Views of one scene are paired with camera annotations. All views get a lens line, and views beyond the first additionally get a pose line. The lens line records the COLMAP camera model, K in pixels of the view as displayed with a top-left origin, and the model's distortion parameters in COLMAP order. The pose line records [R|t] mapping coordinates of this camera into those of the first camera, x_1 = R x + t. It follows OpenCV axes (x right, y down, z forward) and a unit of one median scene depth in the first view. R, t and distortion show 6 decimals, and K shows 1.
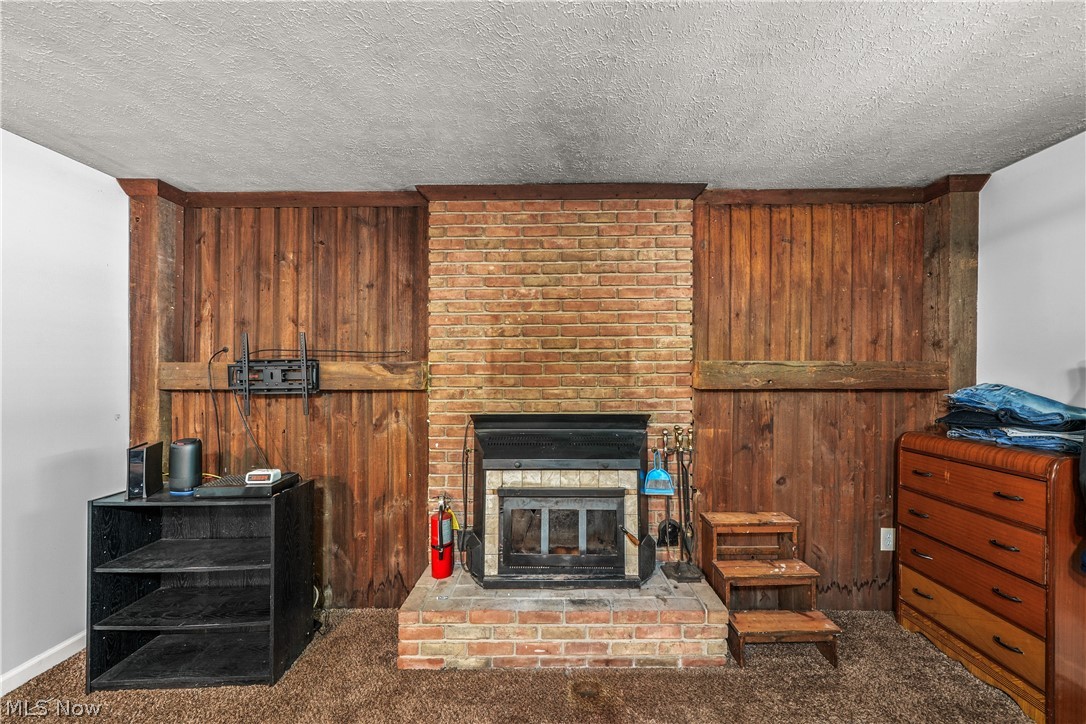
lens RADIAL K [[378.3, 0, 552.3], [0, 378.3, 375.2], [0, 0, 1]] dist [0.001931, -0.001803]
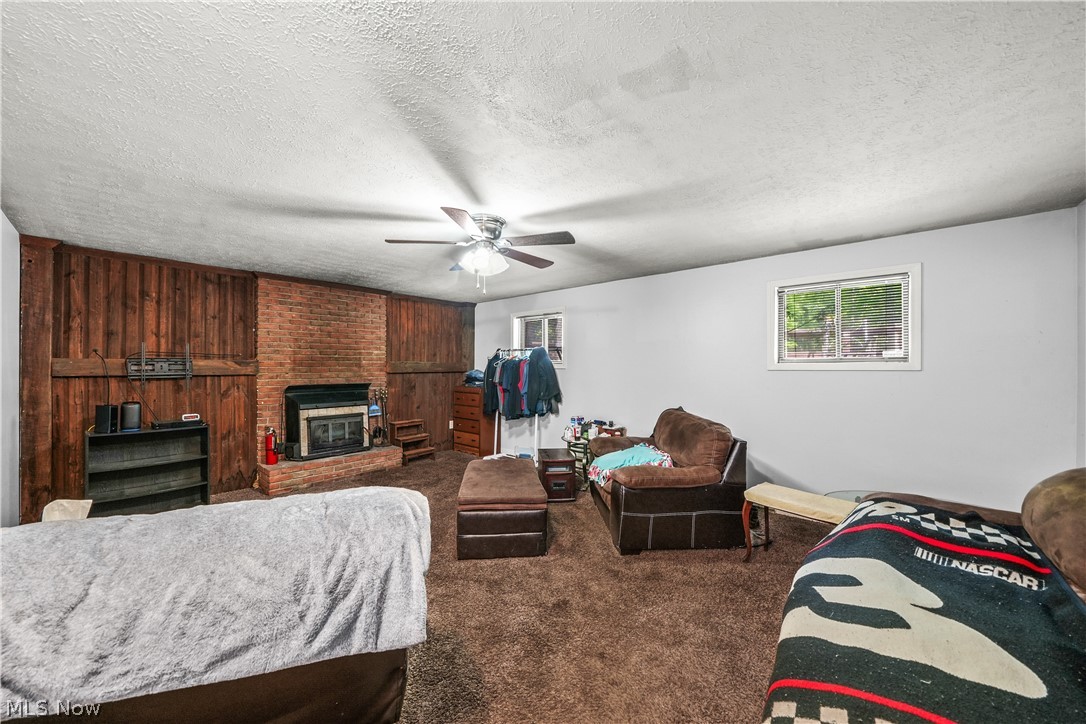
lens RADIAL K [[378.3, 0, 540.7], [0, 378.3, 364.9], [0, 0, 1]] dist [0.001931, -0.001803]
pose [[0.638352, 0.004698, 0.769730, -0.888824], [0.003557, 0.999953, -0.009052, 0.011795], [-0.769736, 0.008516, 0.638305, -1.352478]]
